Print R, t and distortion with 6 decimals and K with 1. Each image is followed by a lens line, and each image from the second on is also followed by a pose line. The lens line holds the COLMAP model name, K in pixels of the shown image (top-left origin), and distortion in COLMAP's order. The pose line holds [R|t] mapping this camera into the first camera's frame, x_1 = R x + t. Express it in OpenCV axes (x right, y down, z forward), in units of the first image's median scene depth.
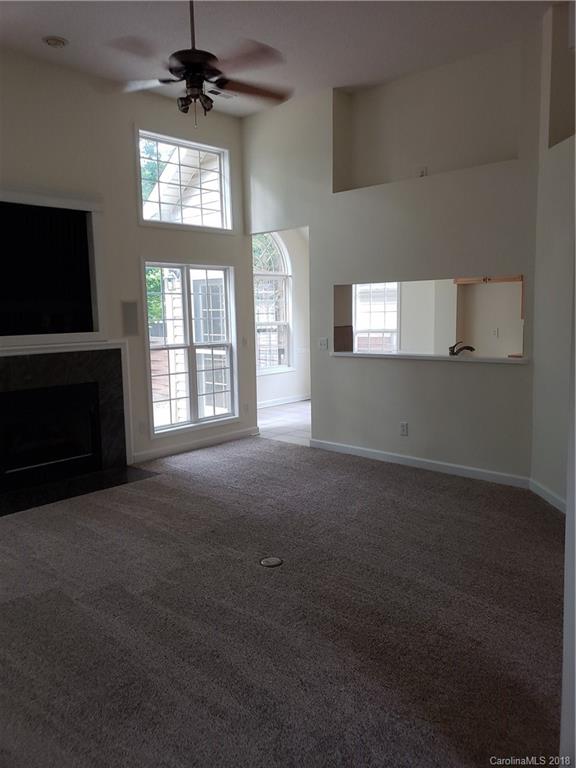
lens RADIAL K [[594.9, 0, 286.2], [0, 594.9, 385.9], [0, 0, 1]] dist [0.027553, -0.023939]
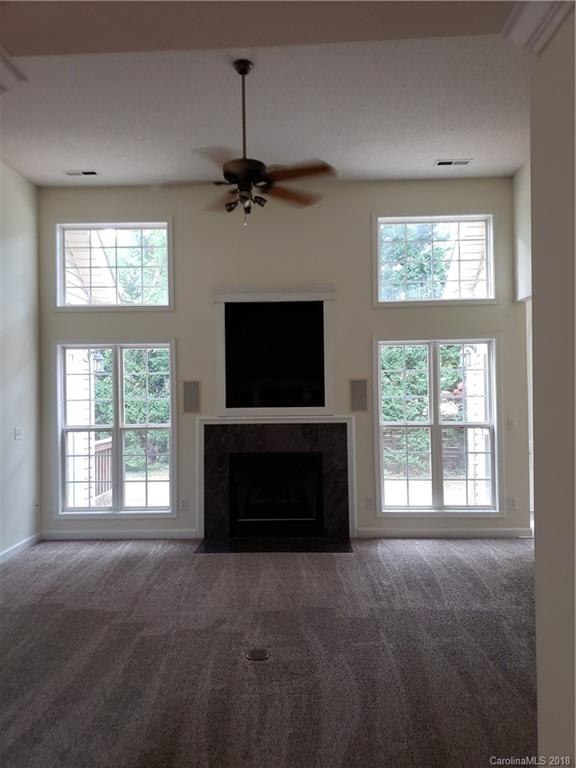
lens RADIAL K [[594.9, 0, 286.4], [0, 594.9, 382.0], [0, 0, 1]] dist [0.027553, -0.023939]
pose [[0.652559, 0.001364, -0.757737, 0.447634], [-0.101112, 0.991212, -0.085294, -0.034488], [0.750962, 0.132276, 0.646962, 0.232234]]
